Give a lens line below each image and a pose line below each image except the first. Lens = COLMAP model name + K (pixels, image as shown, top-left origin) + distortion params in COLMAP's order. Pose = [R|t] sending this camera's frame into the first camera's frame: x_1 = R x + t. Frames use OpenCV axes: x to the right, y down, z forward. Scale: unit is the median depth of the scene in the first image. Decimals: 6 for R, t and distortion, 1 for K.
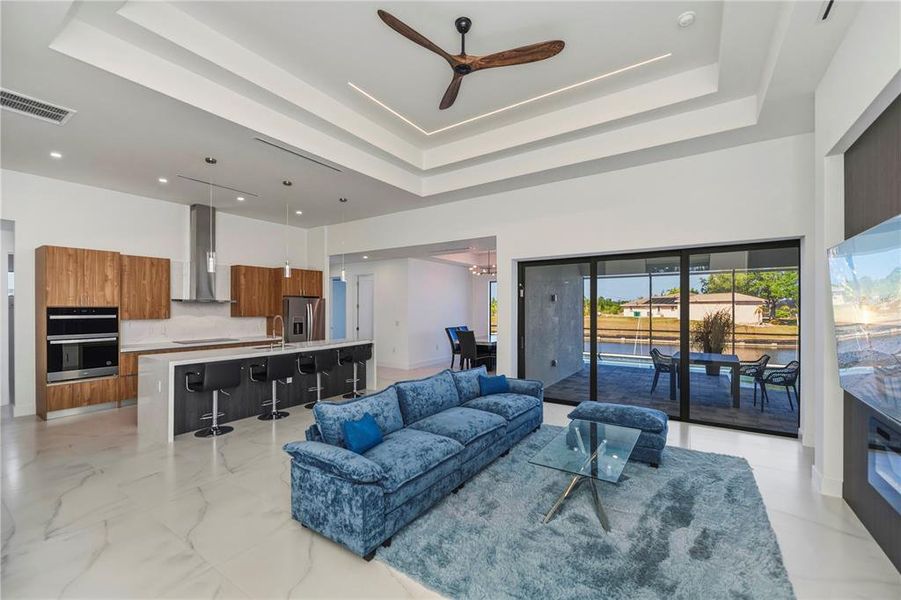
lens RADIAL K [[361.2, 0, 456.1], [0, 361.2, 308.3], [0, 0, 1]] dist [-0.005339, -0.002894]
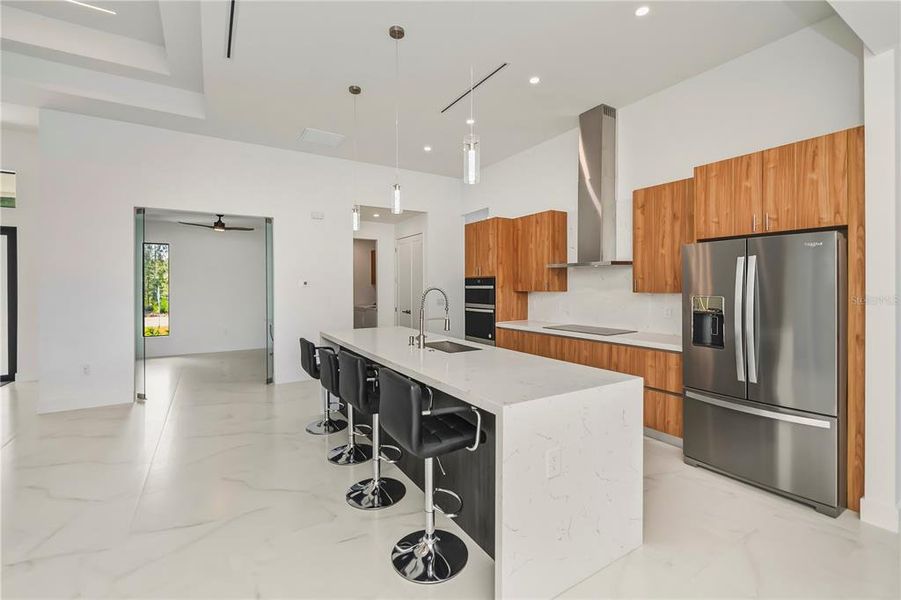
lens RADIAL K [[391.1, 0, 450.7], [0, 391.1, 291.3], [0, 0, 1]] dist [-0.002505, -0.000323]
pose [[-0.414913, 0.009398, -0.909813, 0.017186], [-0.001611, 0.999937, 0.011064, 0.023618], [0.909860, 0.006056, -0.414871, 1.389119]]
